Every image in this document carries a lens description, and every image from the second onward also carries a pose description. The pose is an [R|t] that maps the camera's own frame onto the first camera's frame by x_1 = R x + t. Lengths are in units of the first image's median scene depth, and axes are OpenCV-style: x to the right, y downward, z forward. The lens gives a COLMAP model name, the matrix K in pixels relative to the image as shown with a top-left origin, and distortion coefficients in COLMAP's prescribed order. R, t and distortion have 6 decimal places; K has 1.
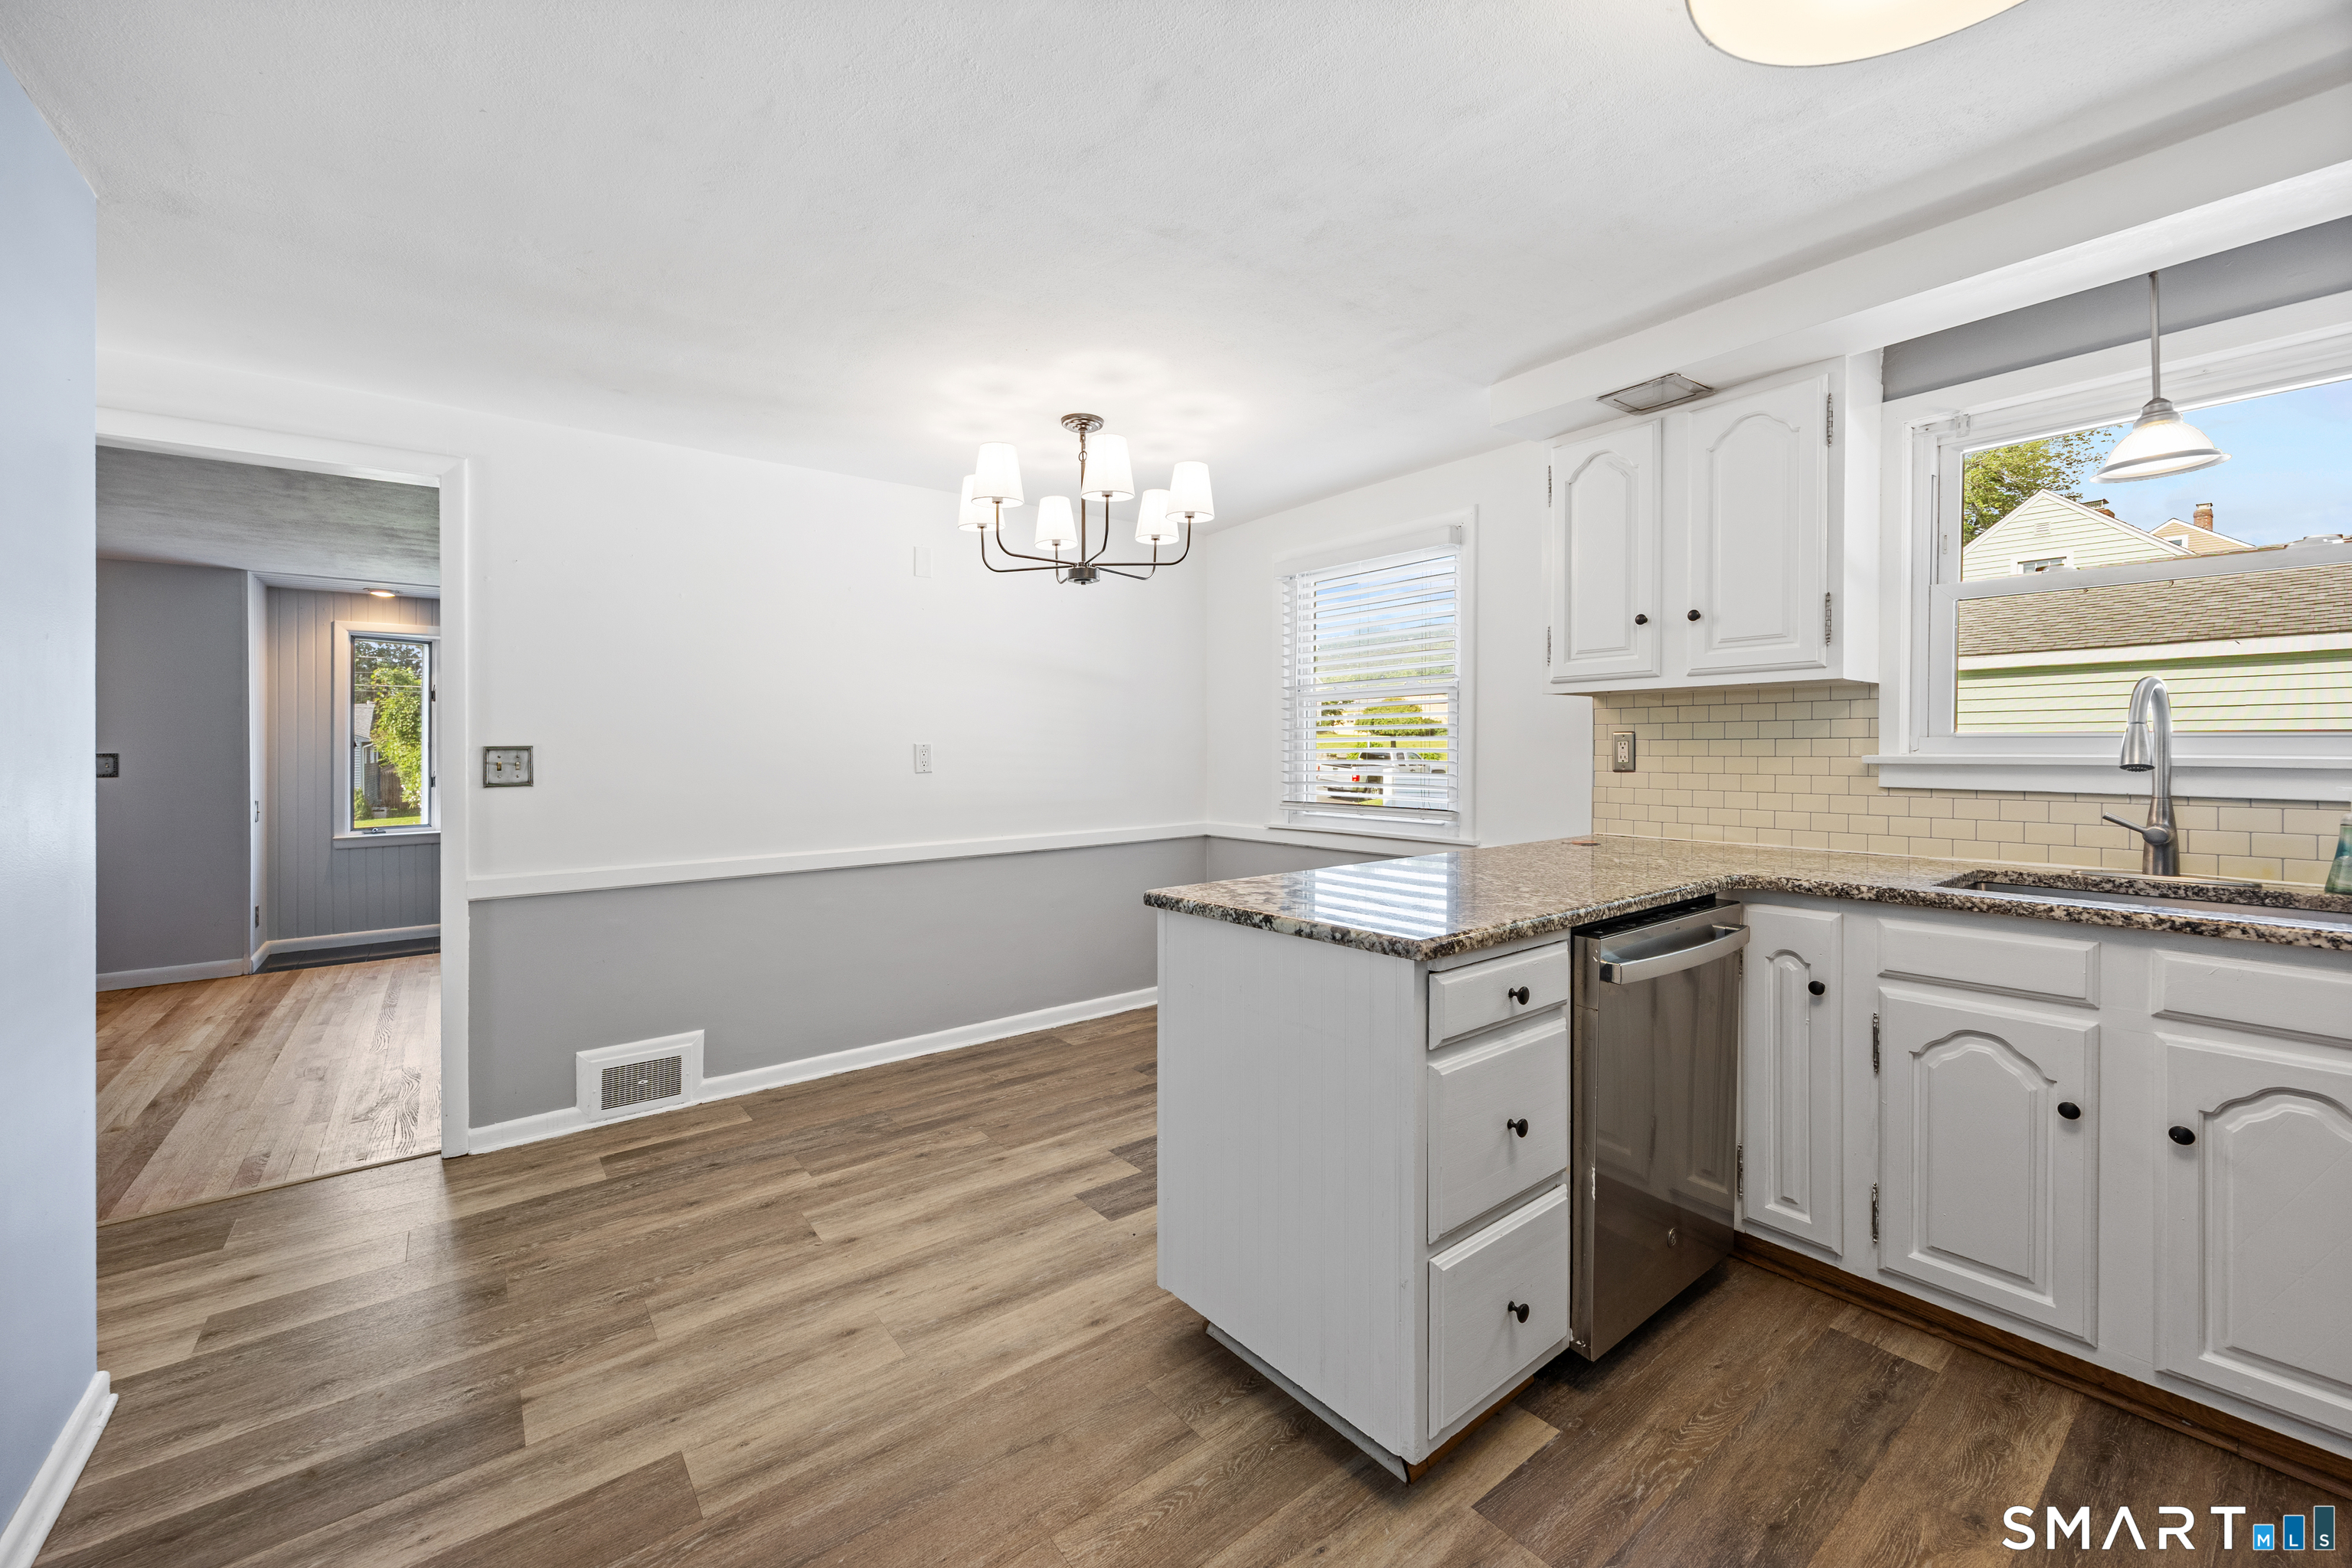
lens RADIAL K [[930.6, 0, 1177.6], [0, 930.6, 763.3], [0, 0, 1]] dist [0.001701, -0.000083]
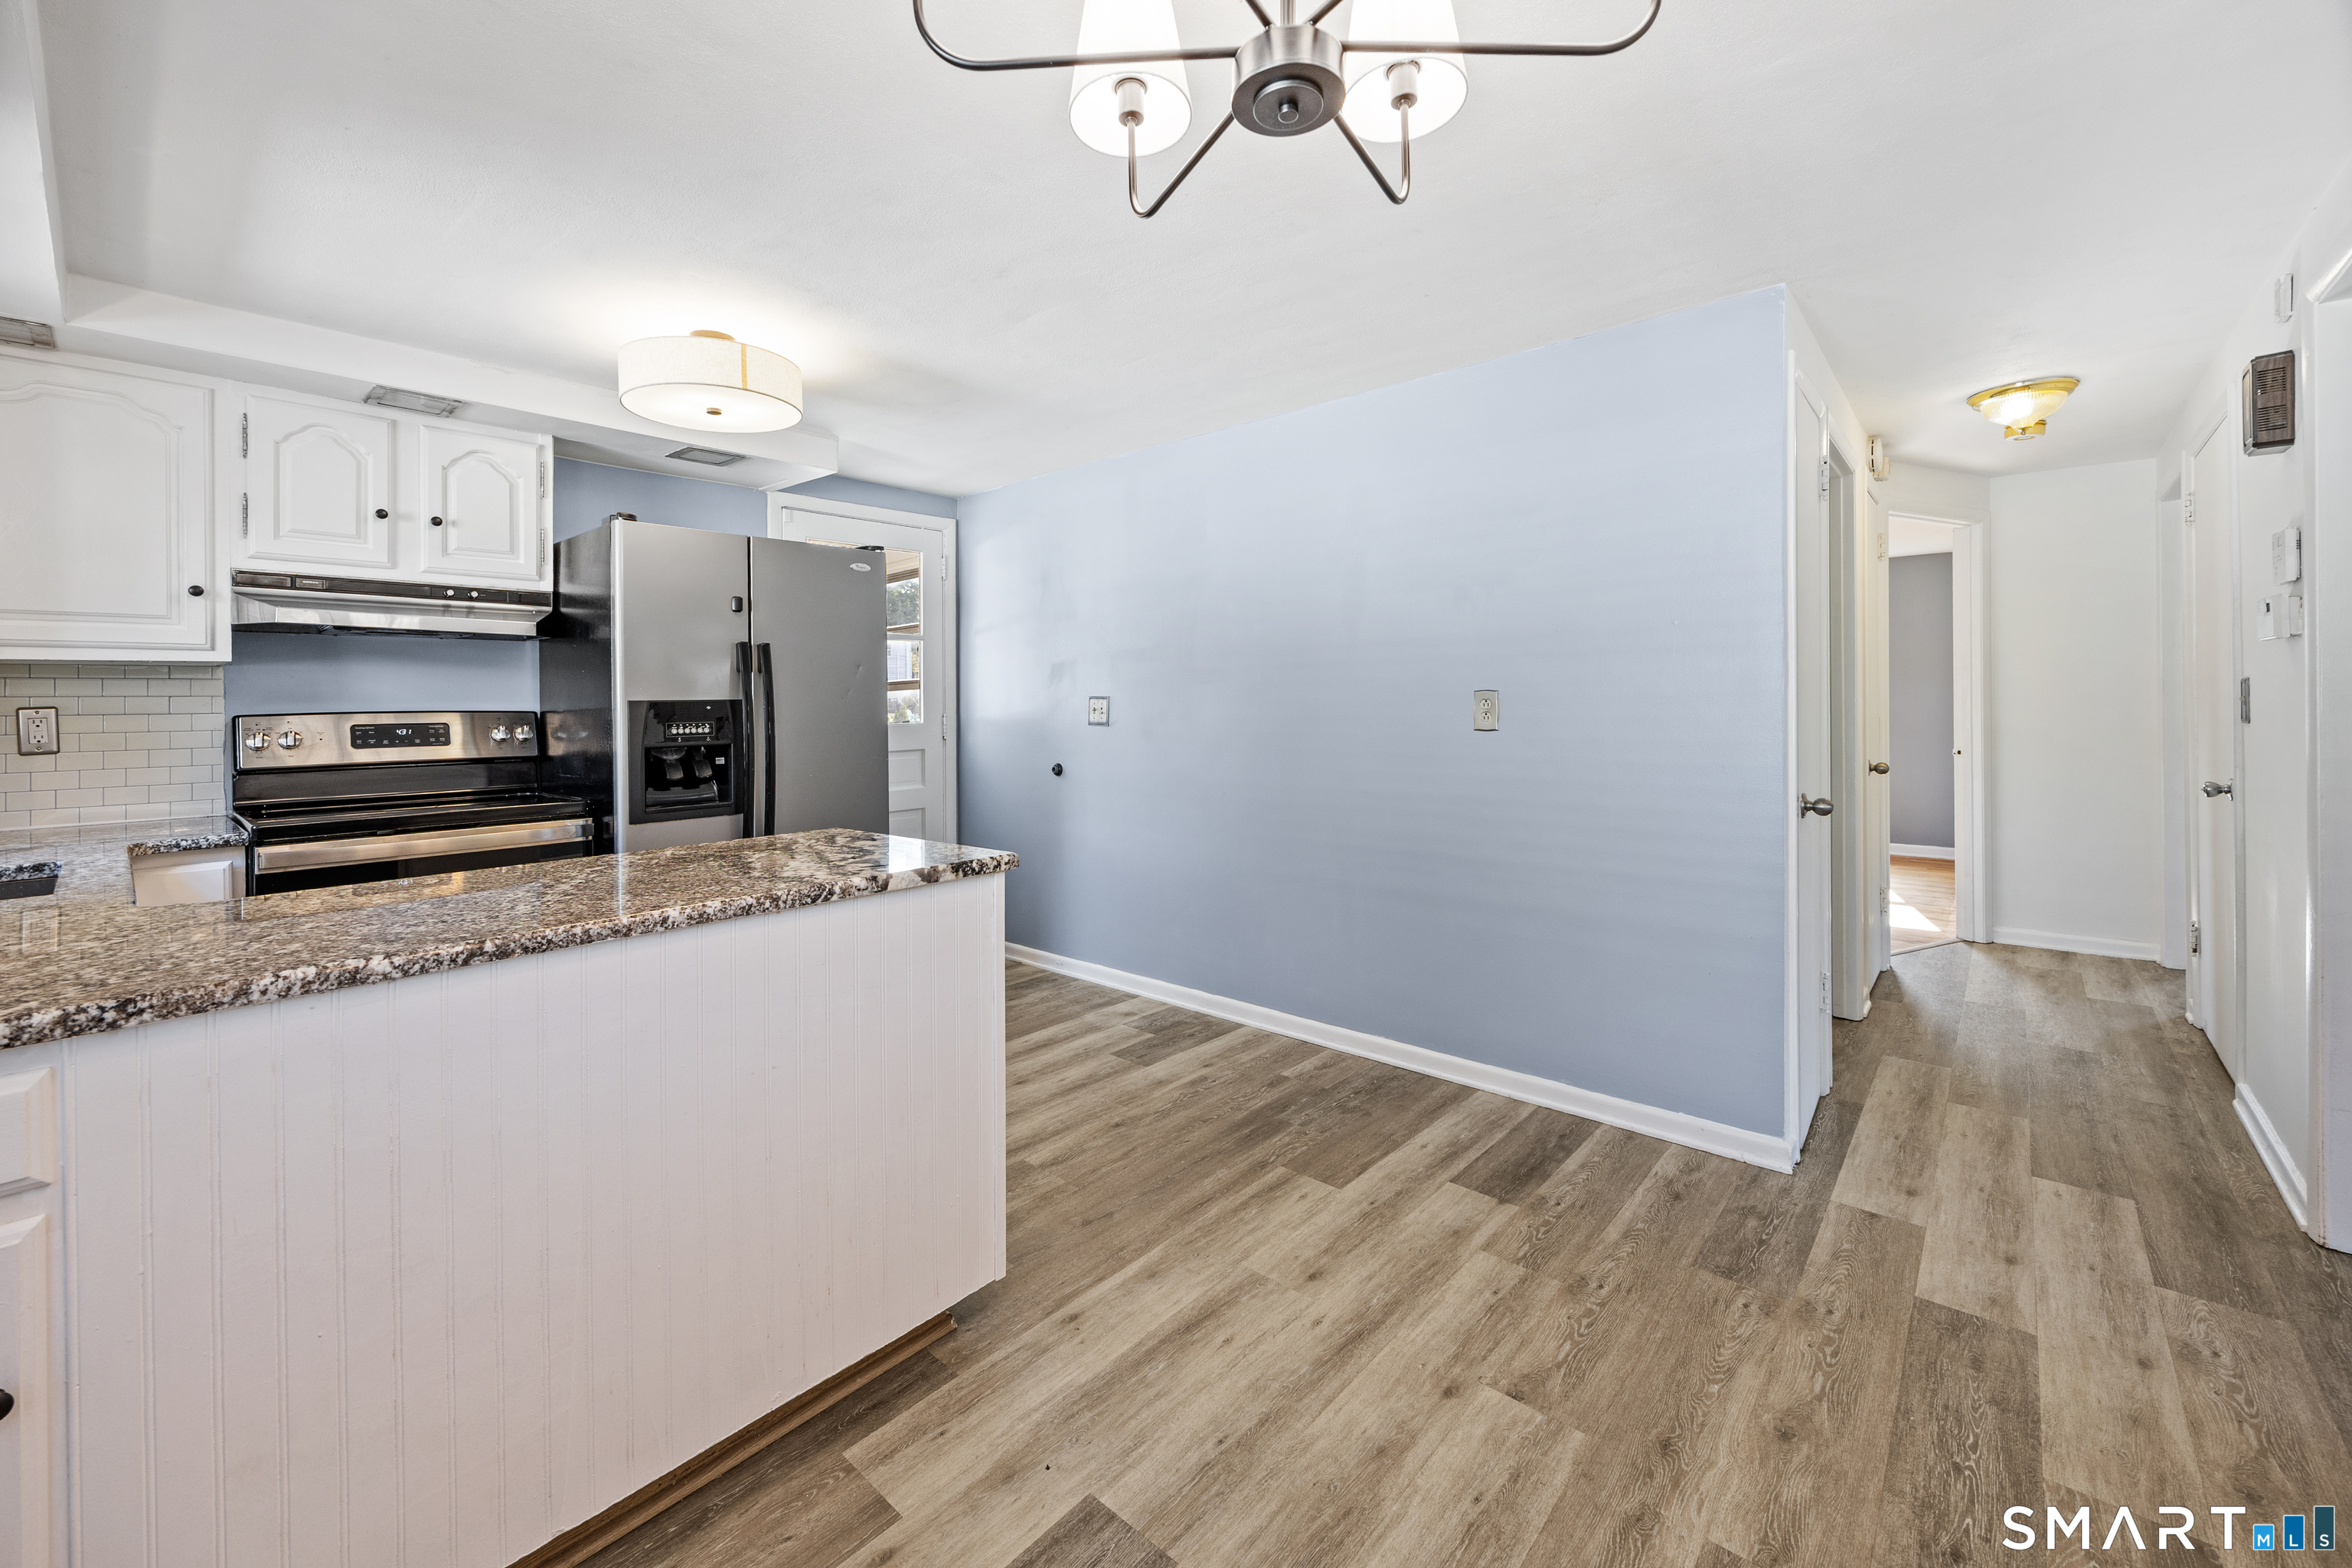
lens RADIAL K [[930.6, 0, 1178.5], [0, 930.6, 697.4], [0, 0, 1]] dist [0.001701, -0.000083]
pose [[-0.982889, 0.023216, -0.182730, -0.035922], [0.021260, 0.999694, 0.012661, -0.036594], [0.182968, 0.008559, -0.983082, 1.962202]]
